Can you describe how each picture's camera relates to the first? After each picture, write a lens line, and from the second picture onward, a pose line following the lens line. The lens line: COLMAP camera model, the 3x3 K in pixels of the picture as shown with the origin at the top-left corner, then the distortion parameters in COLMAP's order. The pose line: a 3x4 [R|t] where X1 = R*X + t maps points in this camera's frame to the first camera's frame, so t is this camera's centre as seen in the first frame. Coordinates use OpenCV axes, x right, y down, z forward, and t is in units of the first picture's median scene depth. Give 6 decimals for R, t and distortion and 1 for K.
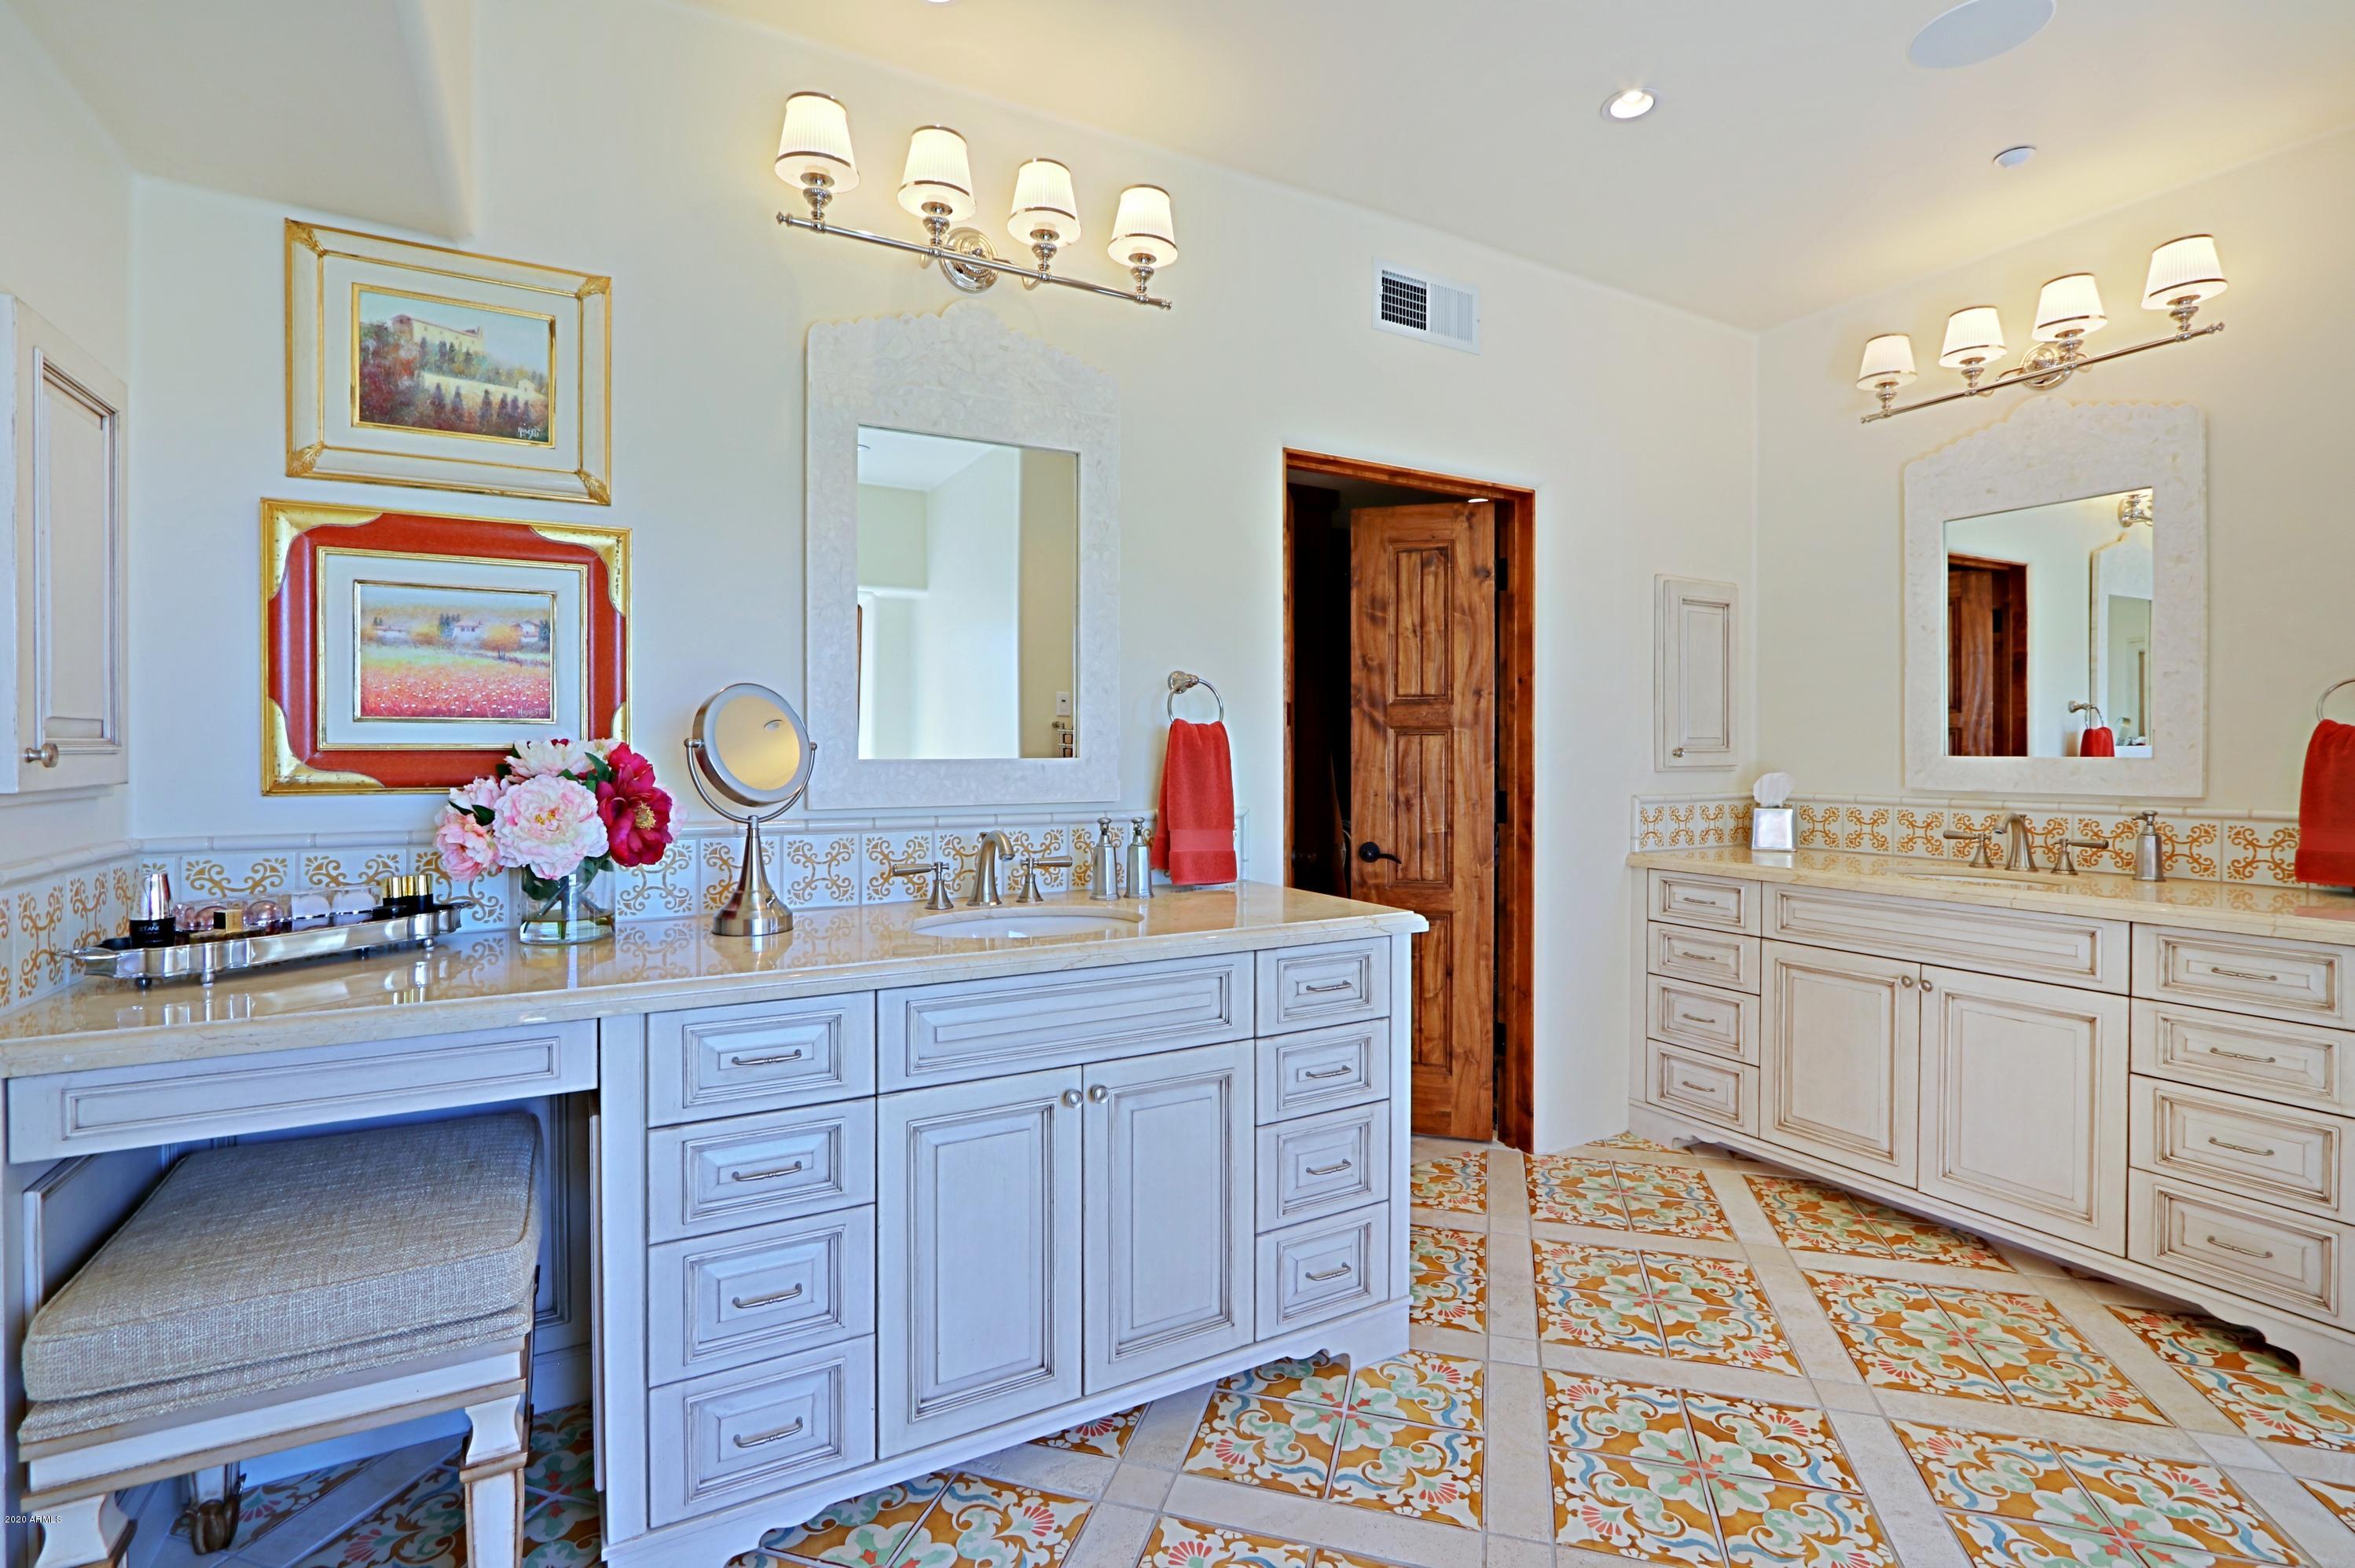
lens RADIAL K [[1083.7, 0, 1163.2], [0, 1083.7, 762.5], [0, 0, 1]] dist [-0.019483, 0.003505]
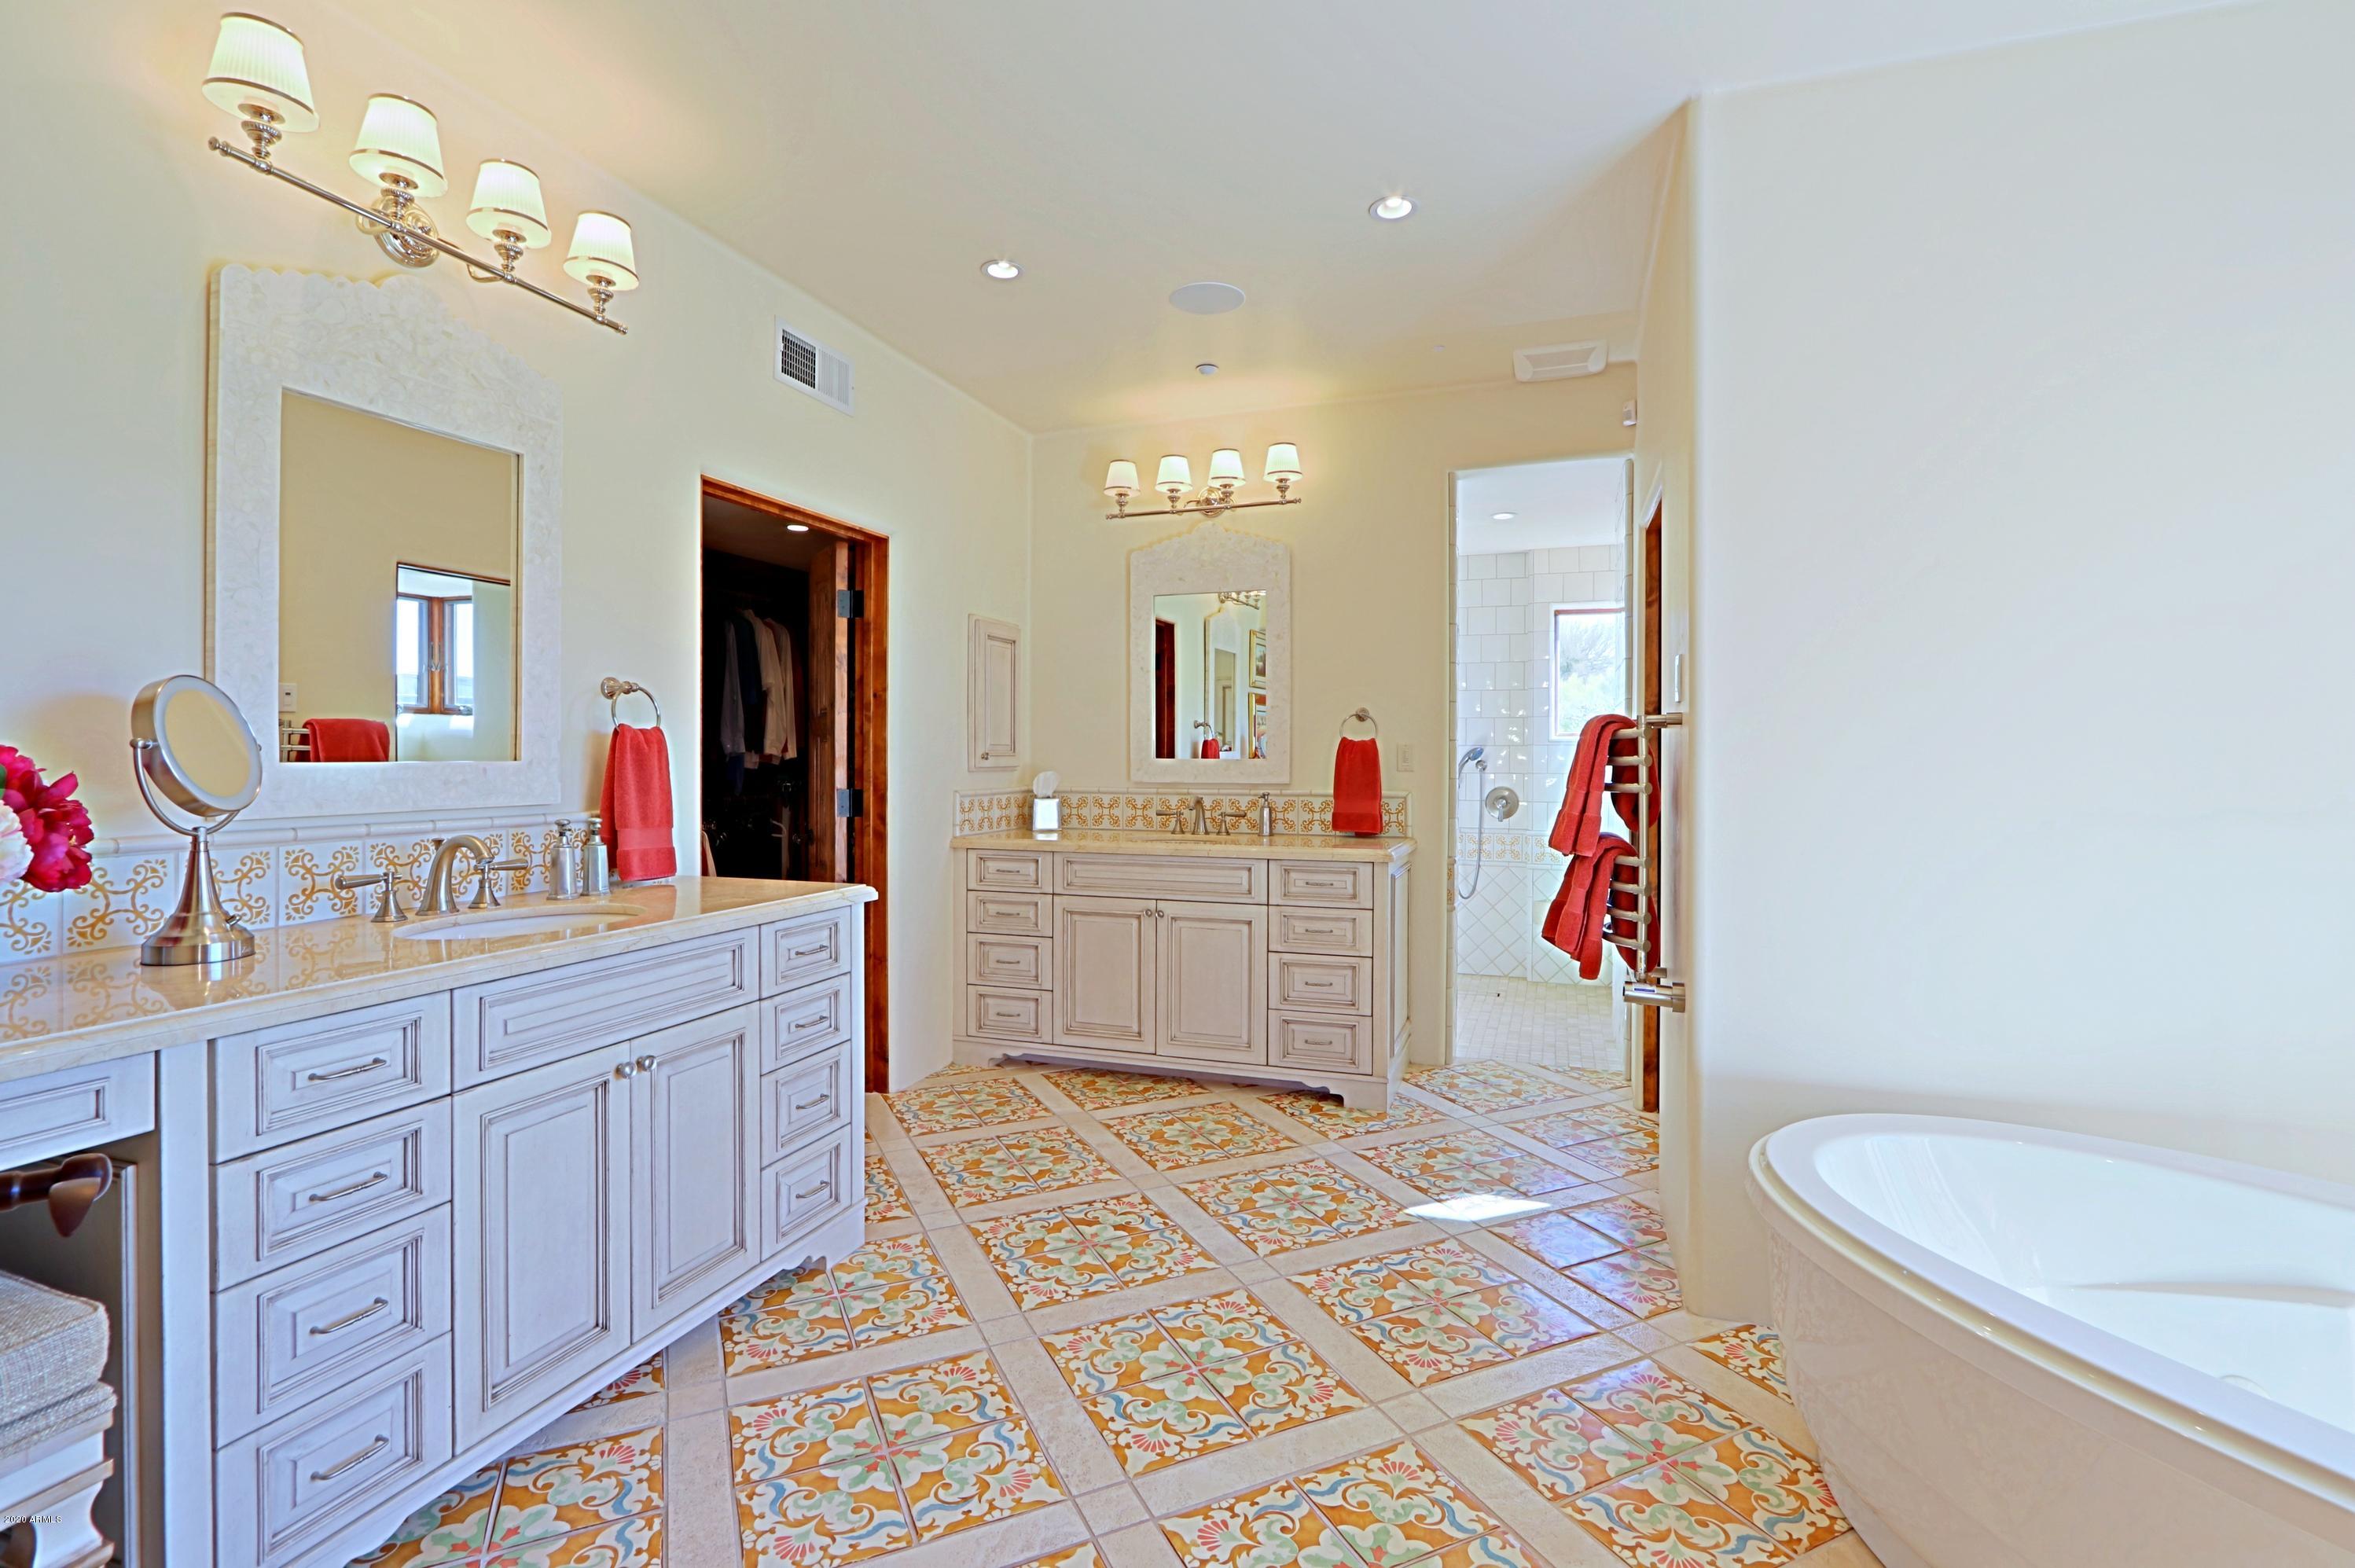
lens RADIAL K [[1083.8, 0, 1177.1], [0, 1083.8, 768.8], [0, 0, 1]] dist [-0.019483, 0.003505]
pose [[0.744011, -0.007132, 0.668129, -0.307068], [0.006021, 0.999974, 0.003970, 0.002821], [-0.668140, 0.001069, 0.744035, -0.144317]]
